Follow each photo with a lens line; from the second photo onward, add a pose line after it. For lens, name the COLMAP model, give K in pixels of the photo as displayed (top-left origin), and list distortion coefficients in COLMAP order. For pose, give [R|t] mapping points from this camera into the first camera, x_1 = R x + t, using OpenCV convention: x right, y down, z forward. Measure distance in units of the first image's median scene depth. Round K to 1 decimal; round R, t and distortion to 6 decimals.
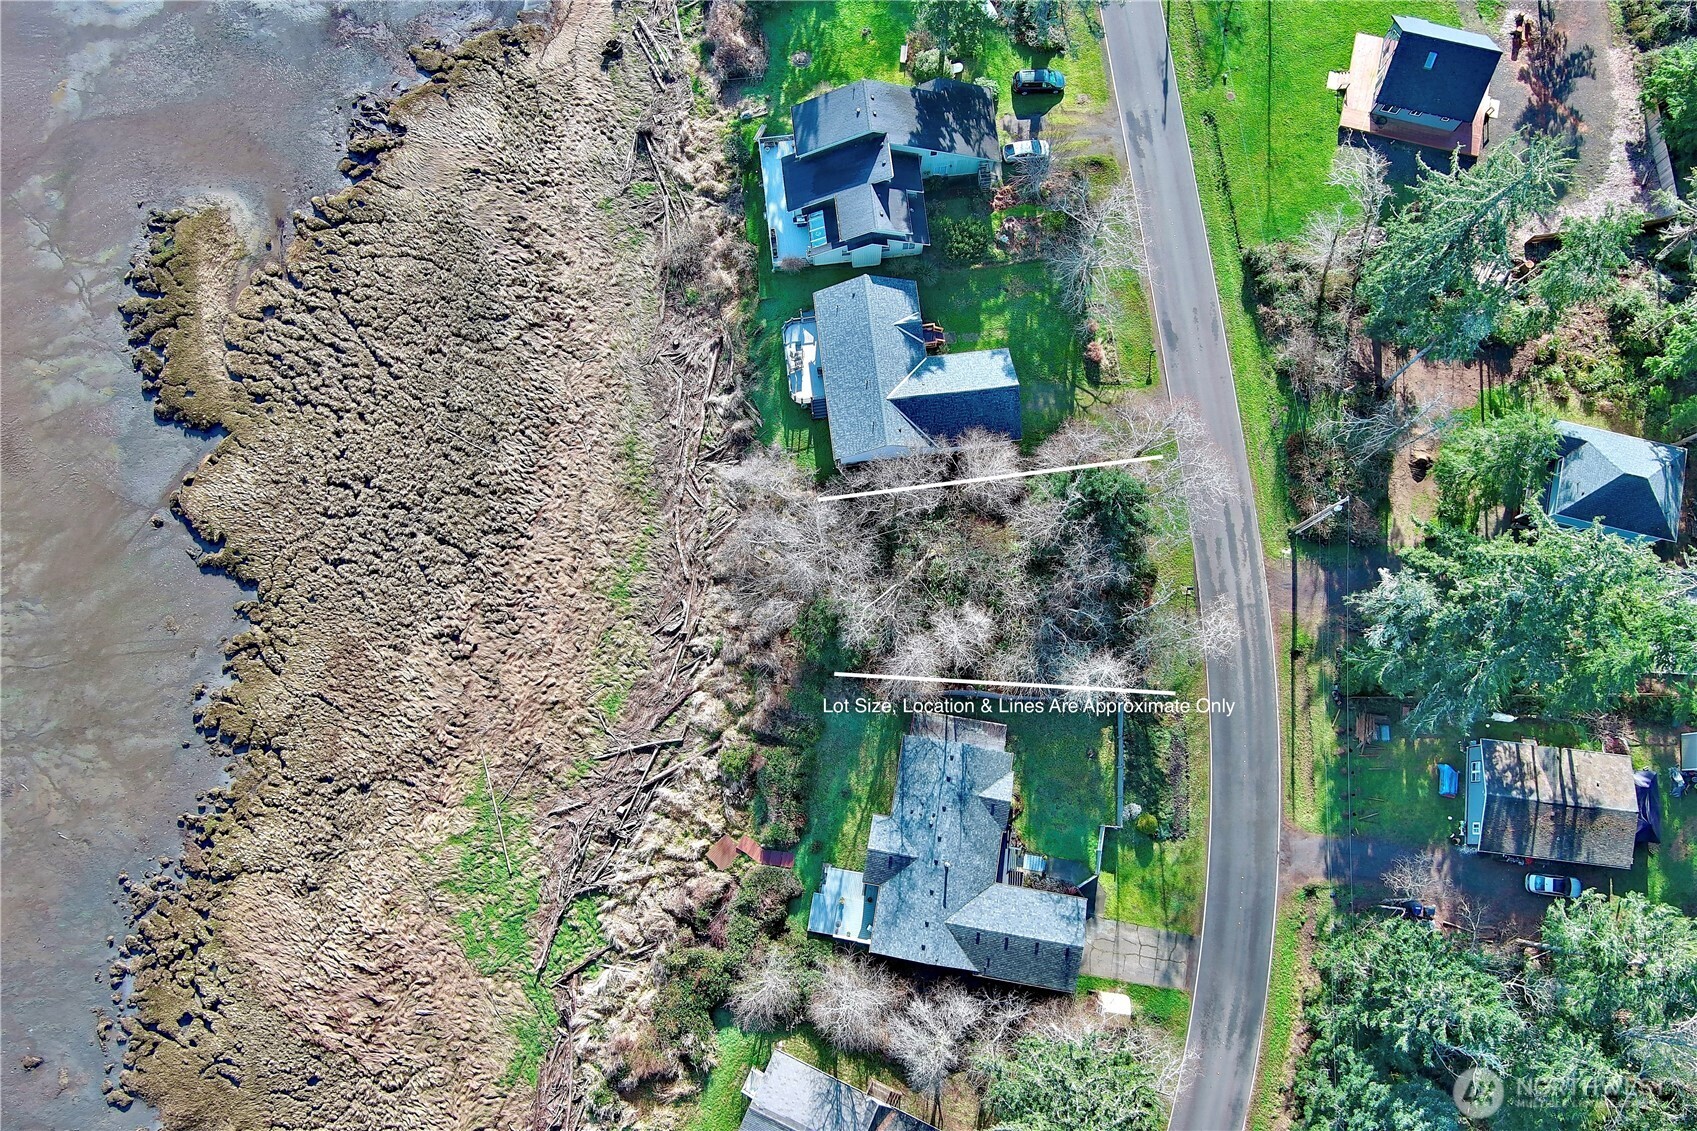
lens RADIAL K [[1320.1, 0, 850.6], [0, 1320.1, 566.2], [0, 0, 1]] dist [0.021628, -0.024439]
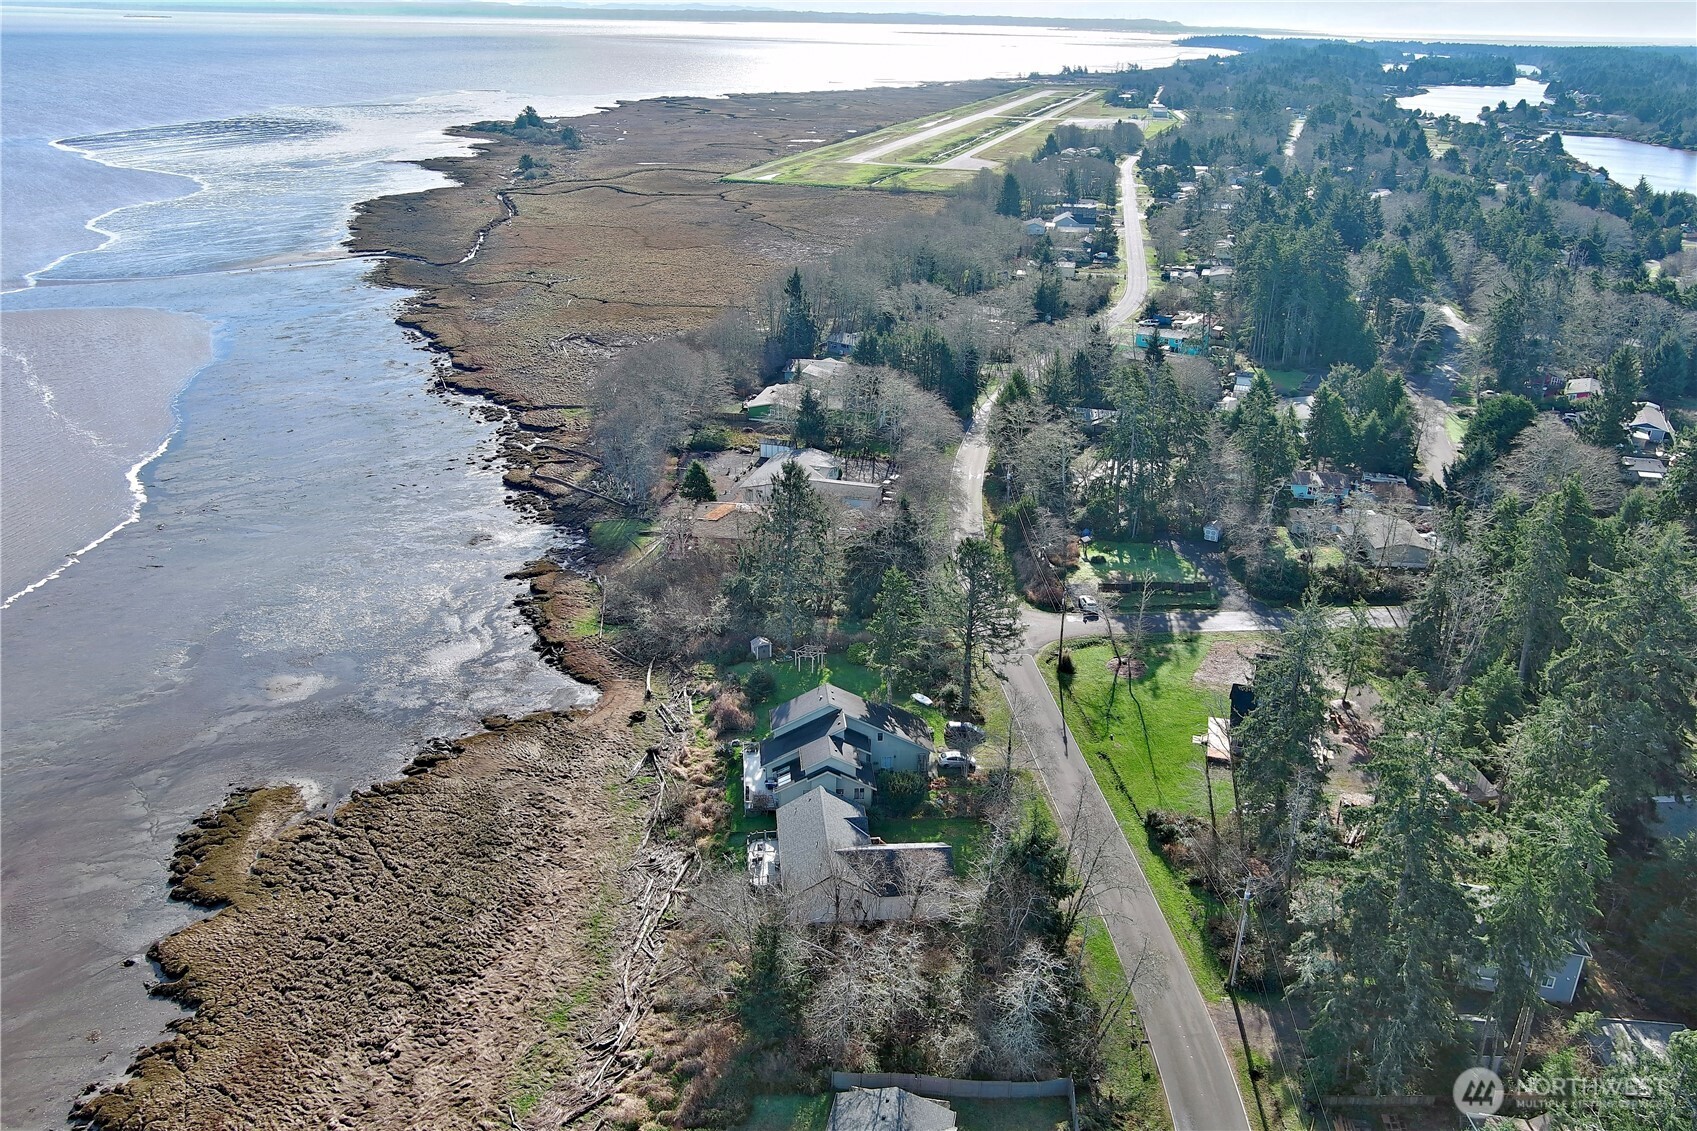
lens RADIAL K [[1320.1, 0, 847.1], [0, 1320.1, 562.5], [0, 0, 1]] dist [0.021628, -0.024439]
pose [[0.999528, 0.019169, -0.023991, 0.058840], [-0.030586, 0.551505, -0.833611, 0.653311], [-0.002748, 0.833951, 0.551831, 0.167608]]
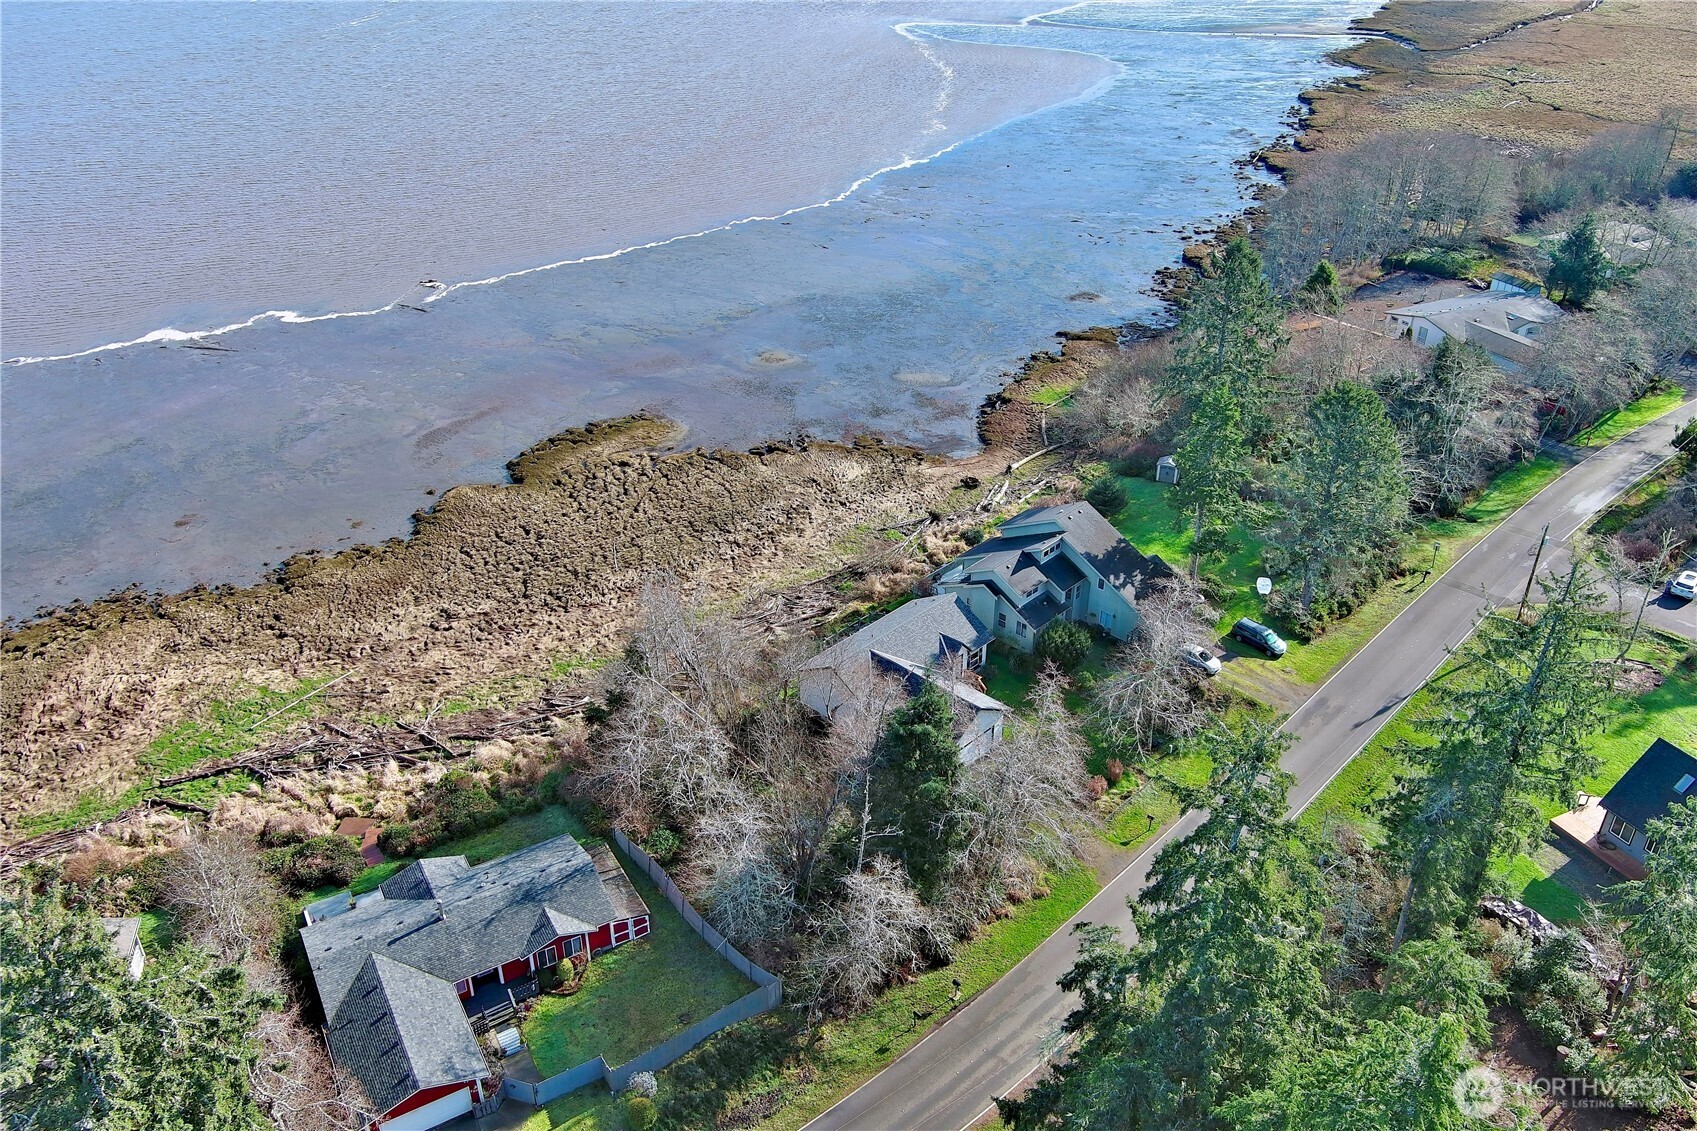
lens RADIAL K [[1320.1, 0, 846.7], [0, 1320.1, 571.3], [0, 0, 1]] dist [0.021628, -0.024439]
pose [[0.638738, 0.382526, -0.667599, 0.601134], [-0.754438, 0.481783, -0.445768, 0.268325], [0.151120, 0.788390, 0.596325, 0.379896]]
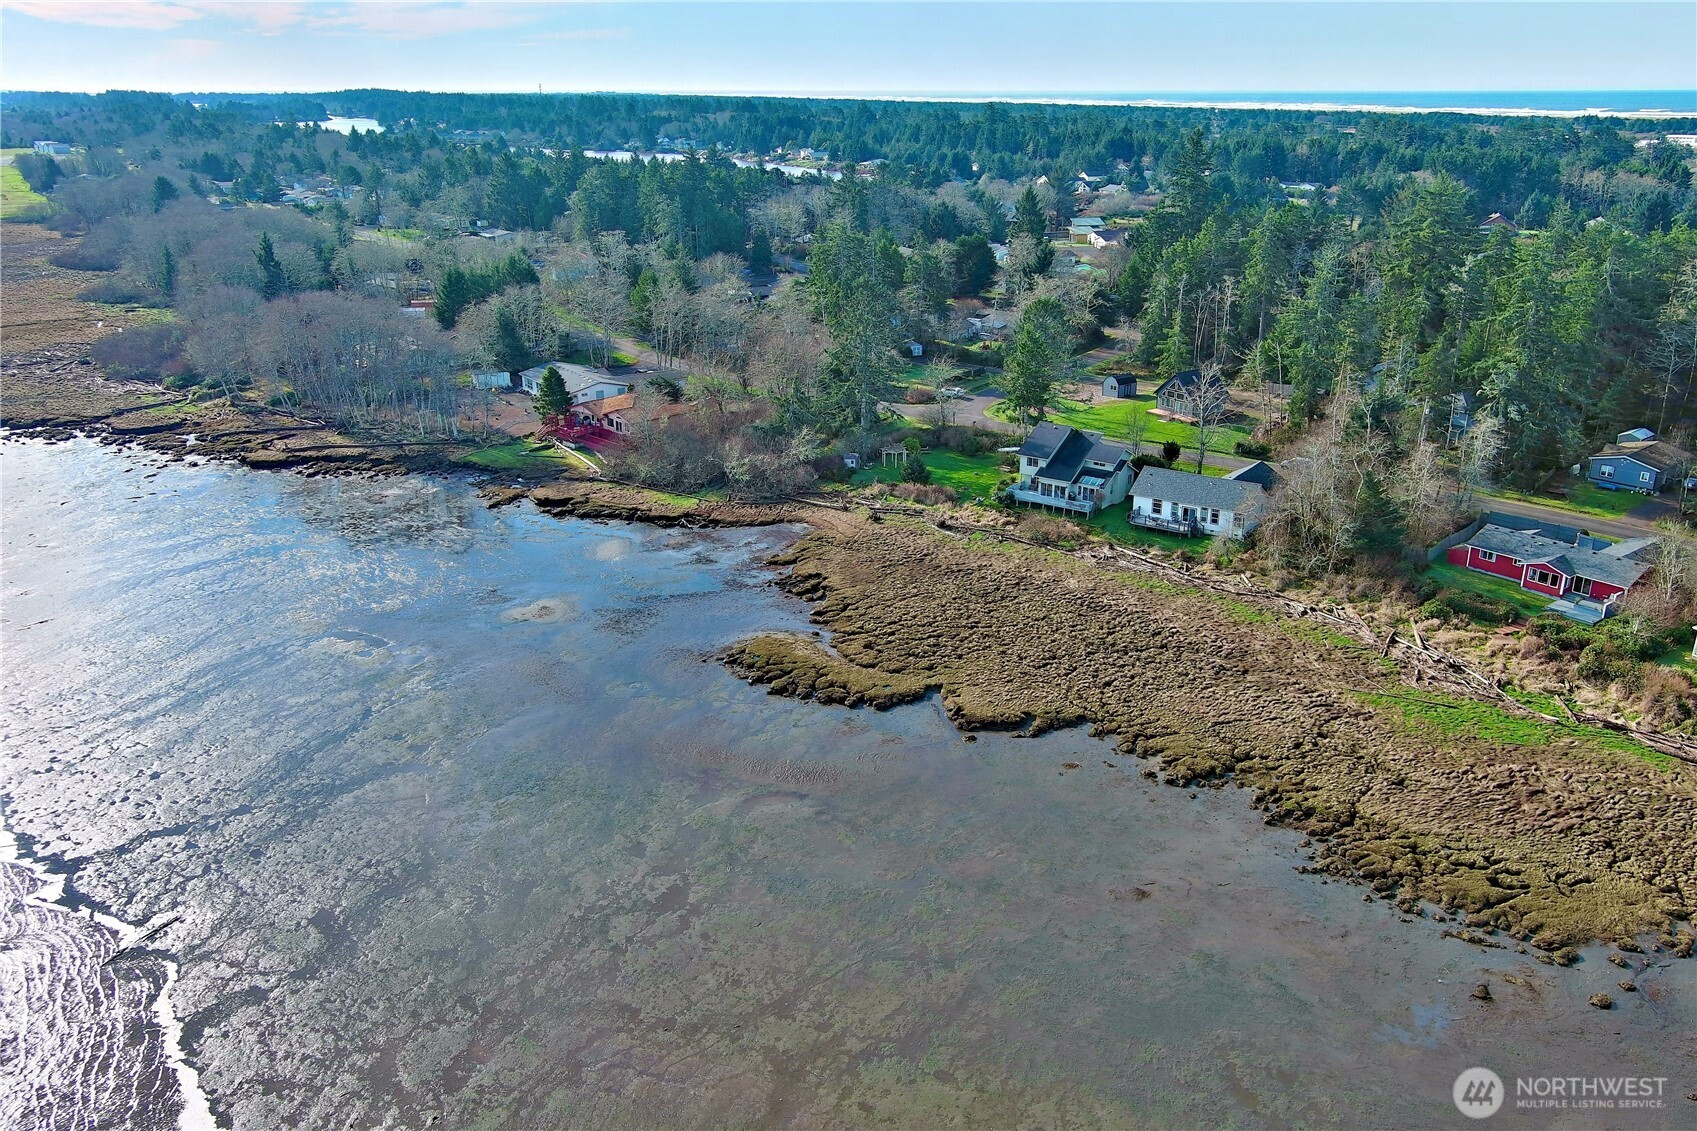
lens RADIAL K [[1320.1, 0, 839.3], [0, 1320.1, 572.6], [0, 0, 1]] dist [0.021628, -0.024439]
pose [[0.677621, -0.264987, 0.686012, -1.267648], [0.723482, 0.407541, -0.557211, 0.409339], [-0.131925, 0.873895, 0.467872, 0.440471]]
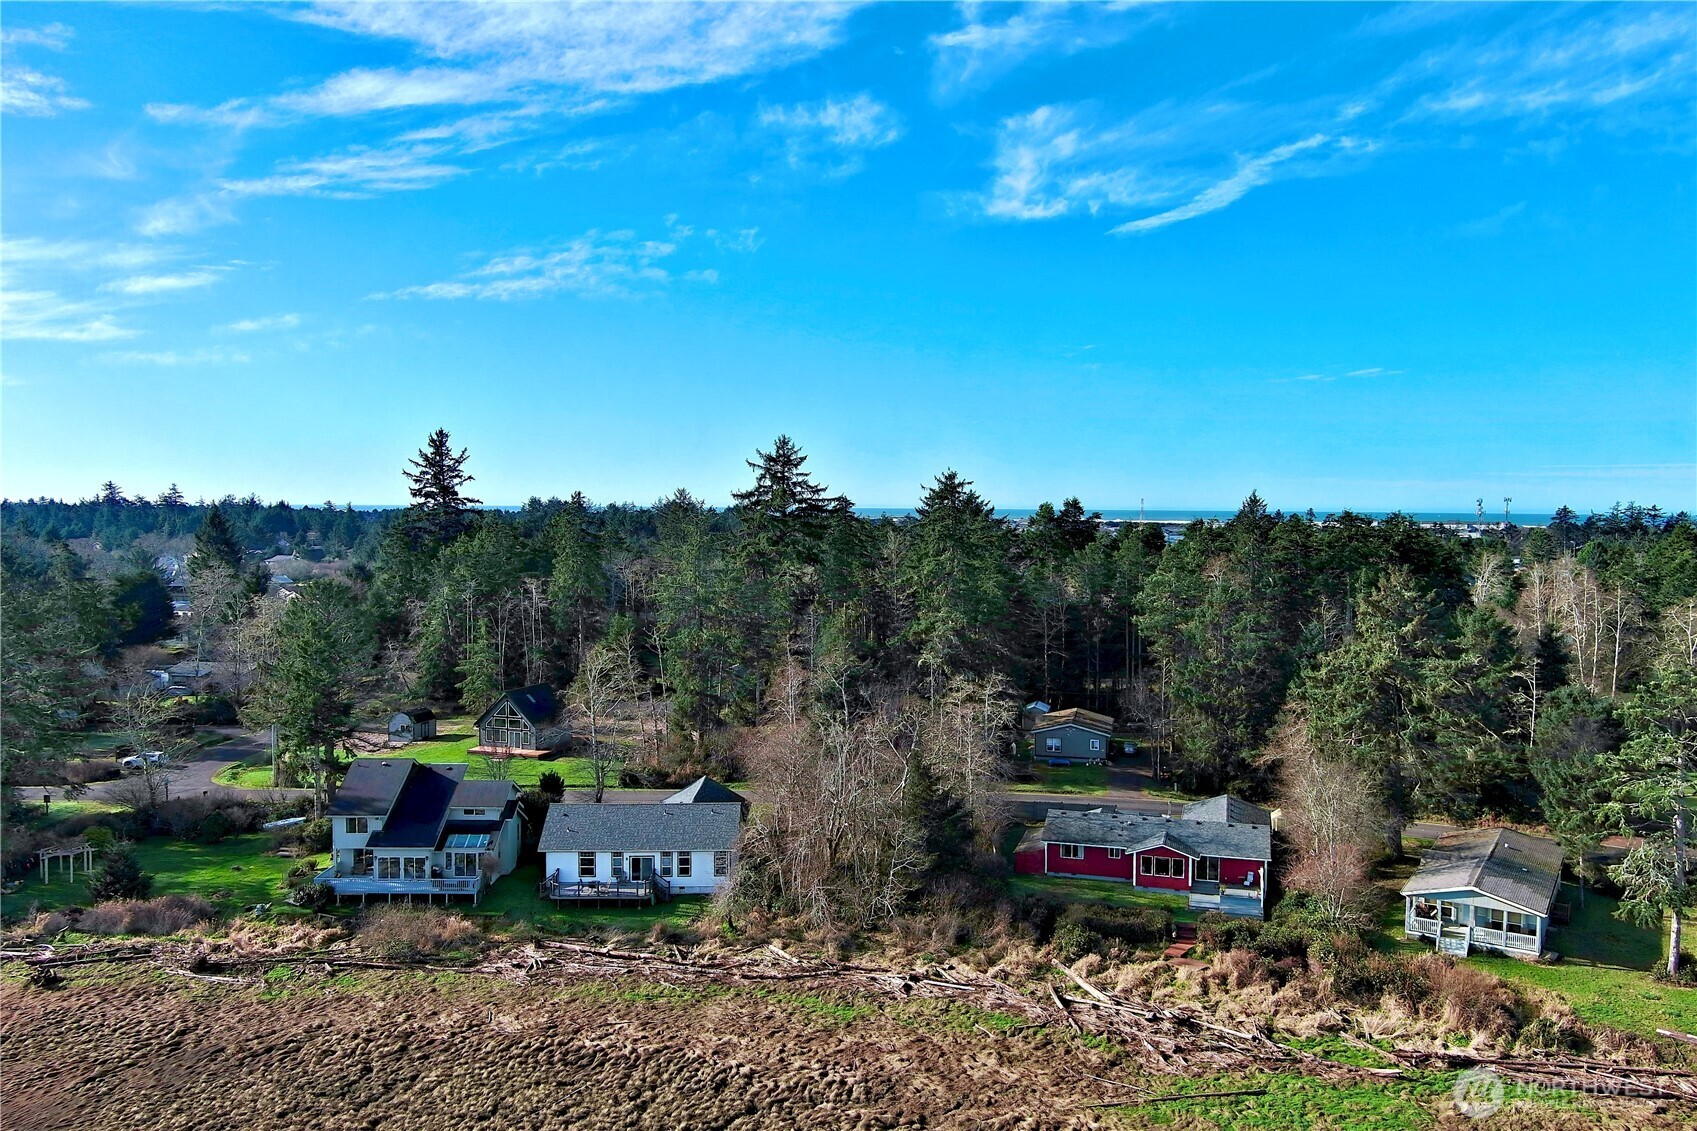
lens RADIAL K [[1320.1, 0, 845.4], [0, 1320.1, 551.5], [0, 0, 1]] dist [0.021628, -0.024439]
pose [[0.118986, -0.045387, 0.991858, -0.870136], [0.973798, 0.200319, -0.107654, 0.047523], [-0.193802, 0.978679, 0.068033, 0.709130]]
